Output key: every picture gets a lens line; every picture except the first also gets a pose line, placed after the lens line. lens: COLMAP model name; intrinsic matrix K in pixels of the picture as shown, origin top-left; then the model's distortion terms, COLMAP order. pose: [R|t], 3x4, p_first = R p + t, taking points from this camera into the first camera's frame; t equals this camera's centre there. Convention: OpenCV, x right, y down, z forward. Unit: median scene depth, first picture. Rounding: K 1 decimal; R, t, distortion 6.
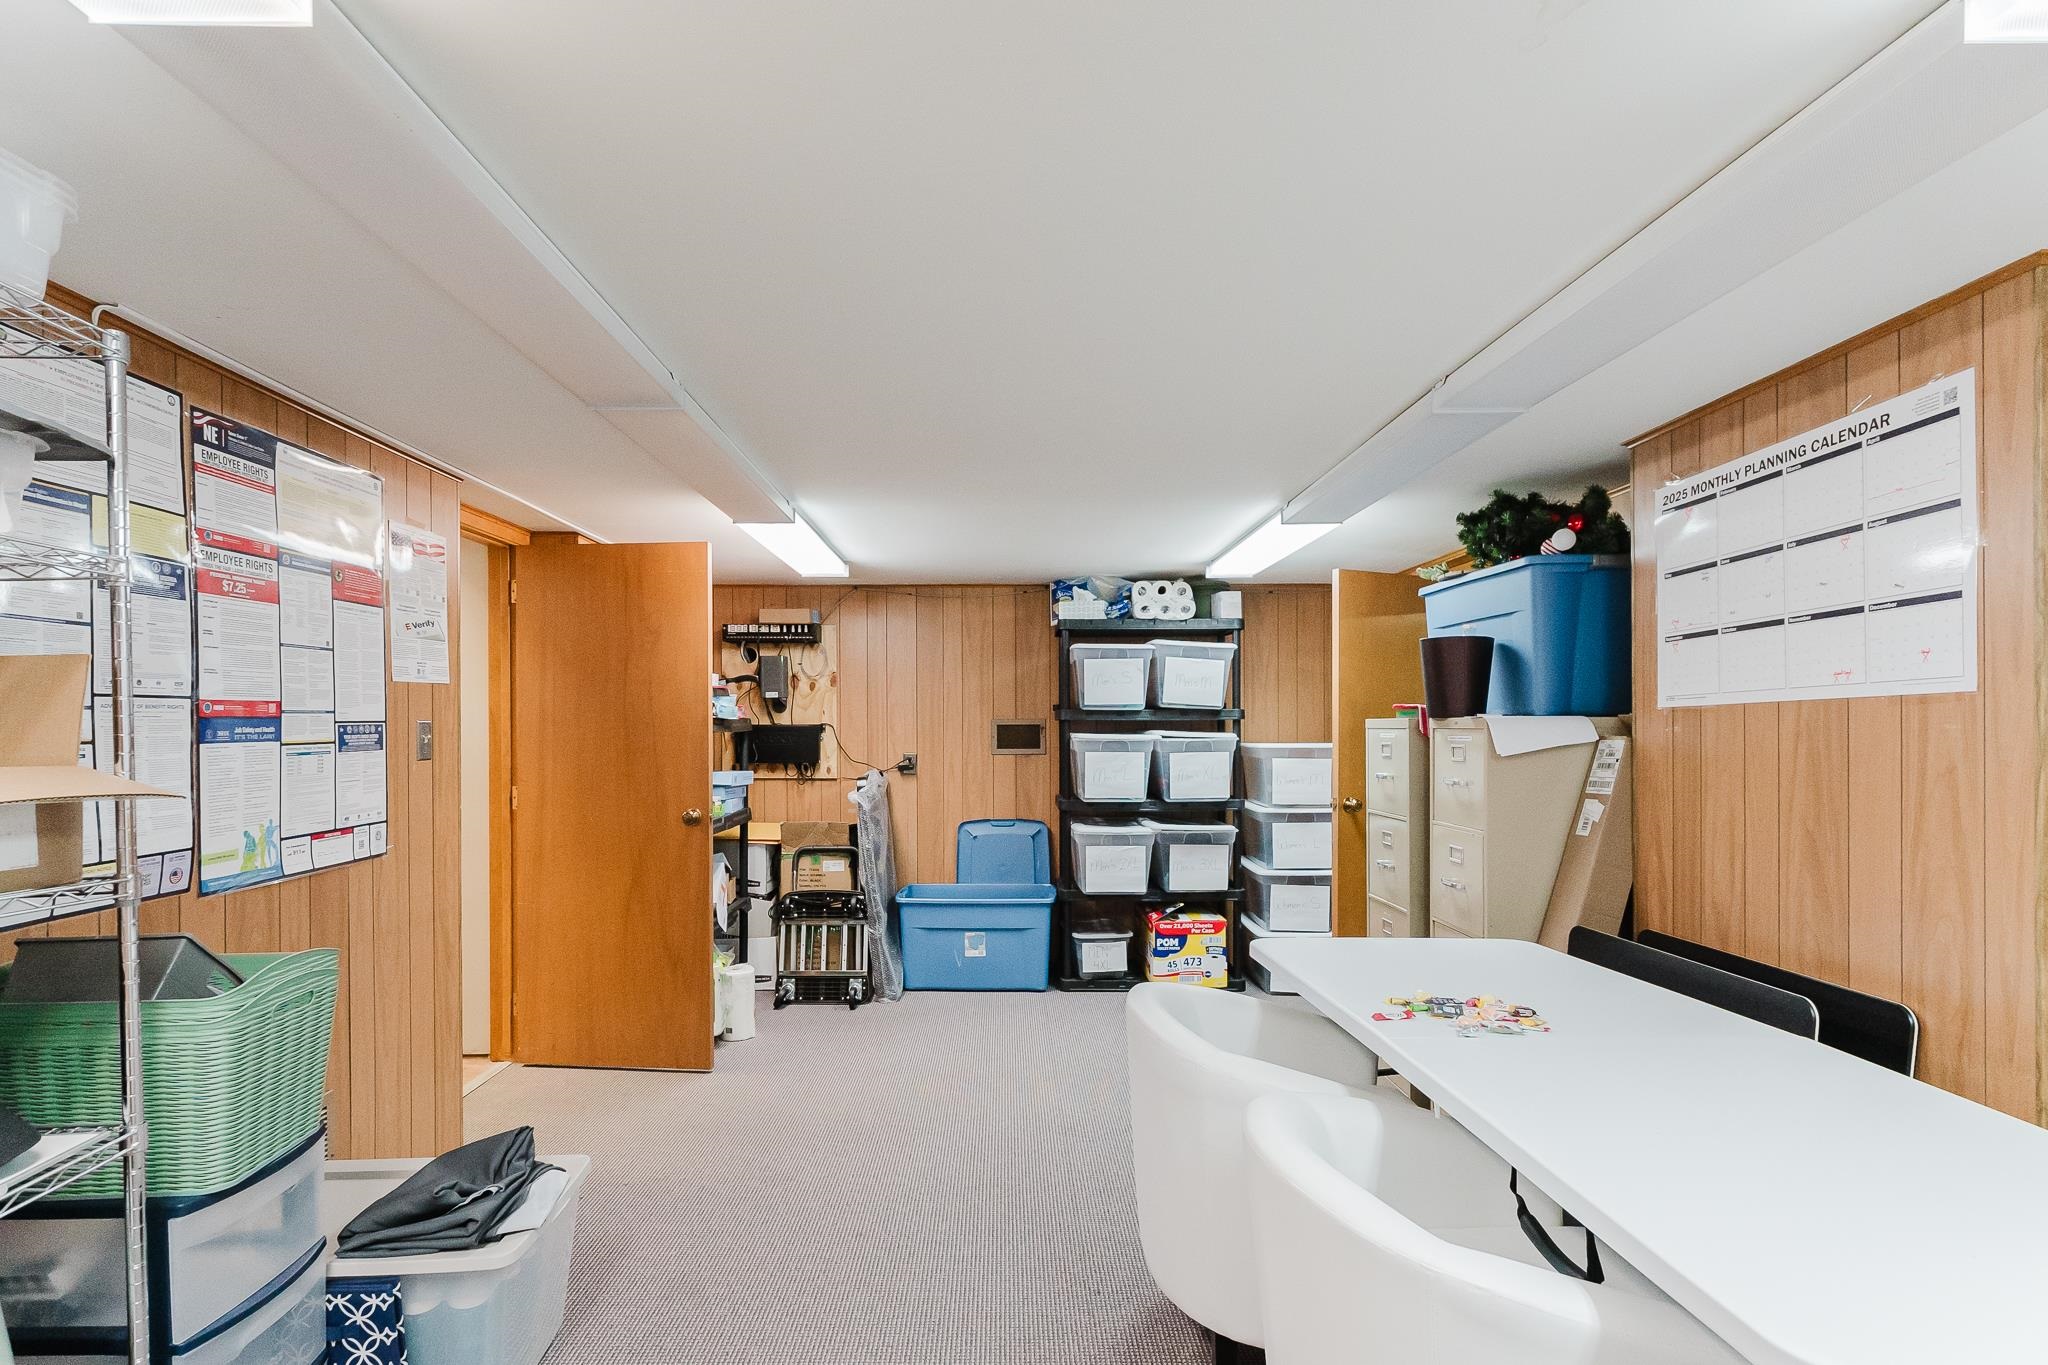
lens RADIAL K [[1028.0, 0, 1023.0], [0, 1028.0, 708.0], [0, 0, 1]] dist [-0.008407, -0.000234]
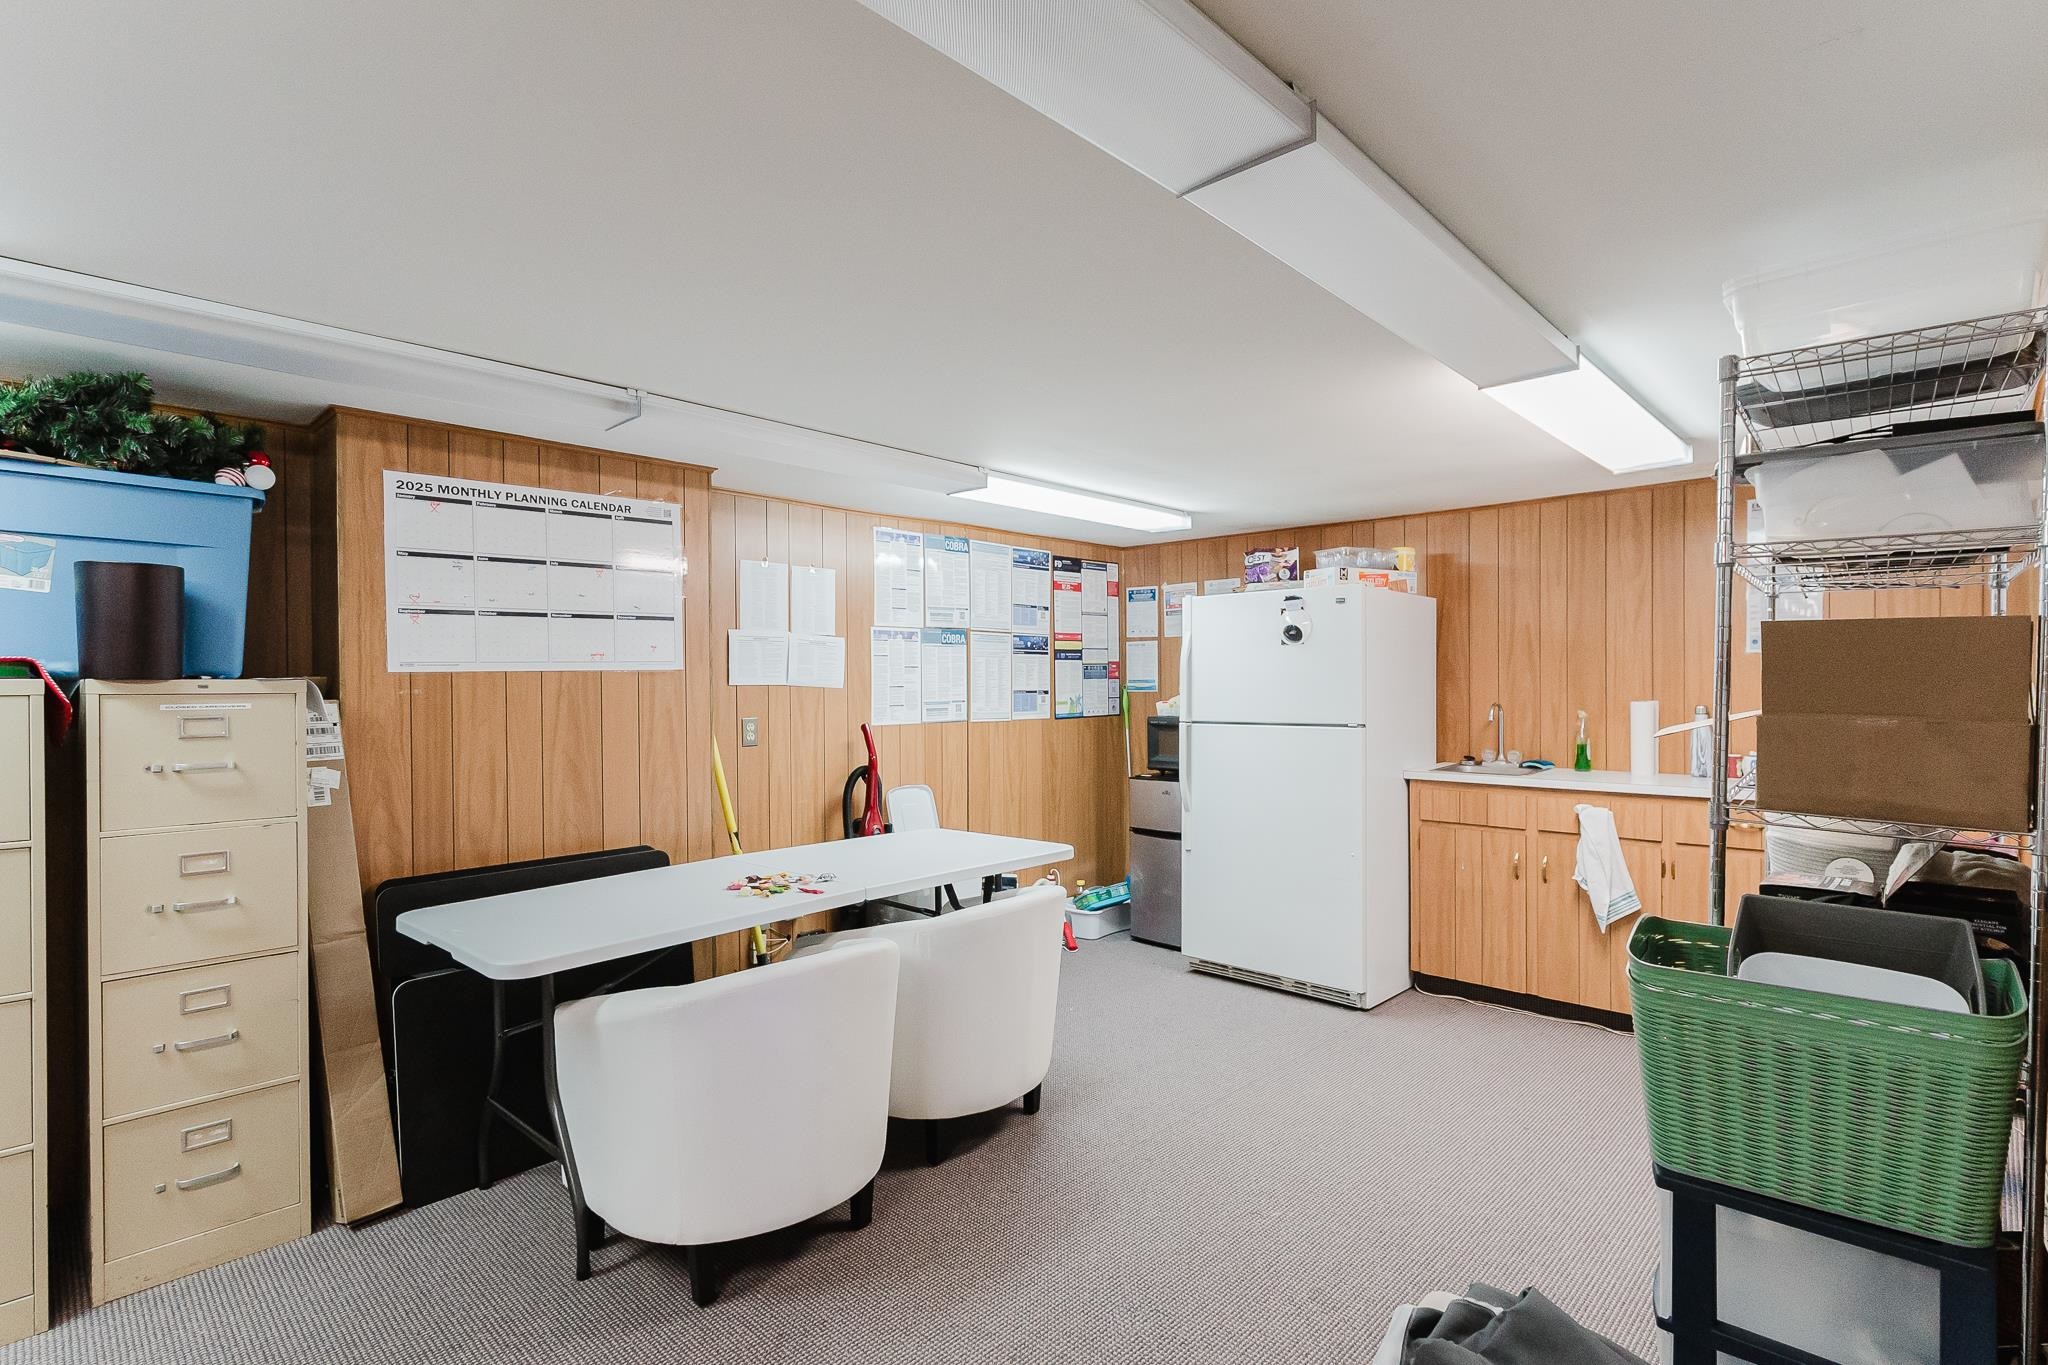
lens RADIAL K [[986.6, 0, 1018.7], [0, 986.6, 686.9], [0, 0, 1]] dist [-0.001747, -0.000273]
pose [[-0.705049, 0.004858, 0.709142, -0.711558], [-0.004620, 0.999924, -0.011444, 0.028809], [-0.709144, -0.011345, -0.704973, 1.528100]]
